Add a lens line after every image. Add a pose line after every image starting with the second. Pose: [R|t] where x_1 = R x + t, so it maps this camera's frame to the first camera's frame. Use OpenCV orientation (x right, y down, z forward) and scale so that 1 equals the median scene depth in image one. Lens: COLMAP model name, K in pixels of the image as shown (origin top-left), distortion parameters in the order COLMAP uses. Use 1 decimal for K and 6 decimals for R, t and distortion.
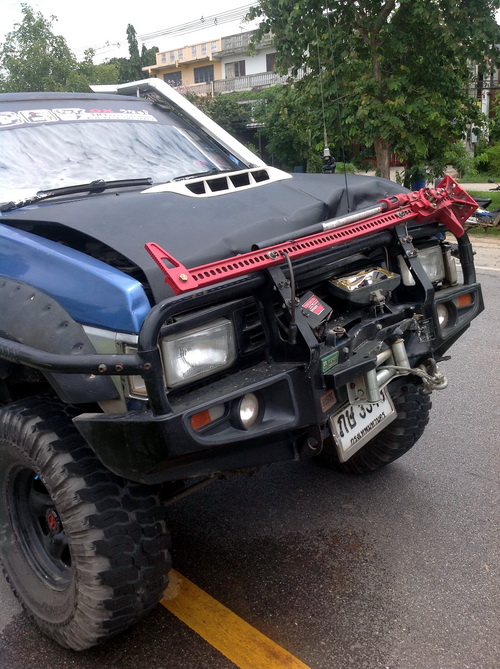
lens RADIAL K [[621.7, 0, 250.0], [0, 621.7, 334.5], [0, 0, 1]] dist [0.065726, -0.175056]
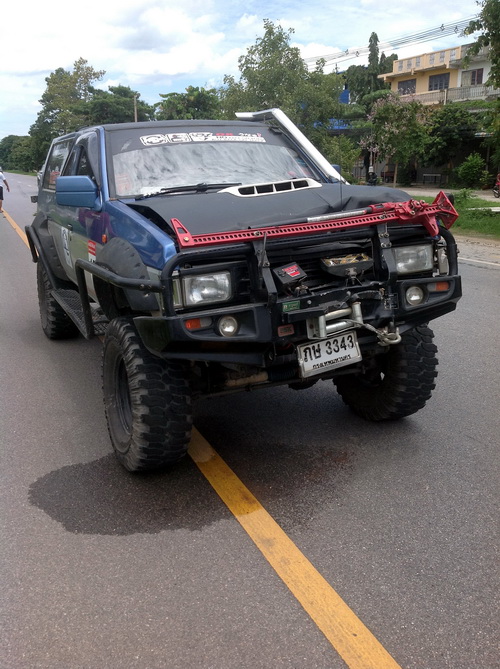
lens RADIAL K [[621.7, 0, 250.0], [0, 621.7, 334.5], [0, 0, 1]] dist [0.065726, -0.175056]
pose [[0.936992, 0.124807, -0.326296, 0.415920], [-0.127430, 0.991757, 0.013417, 0.080476], [0.325281, 0.029009, 0.945172, -0.376810]]
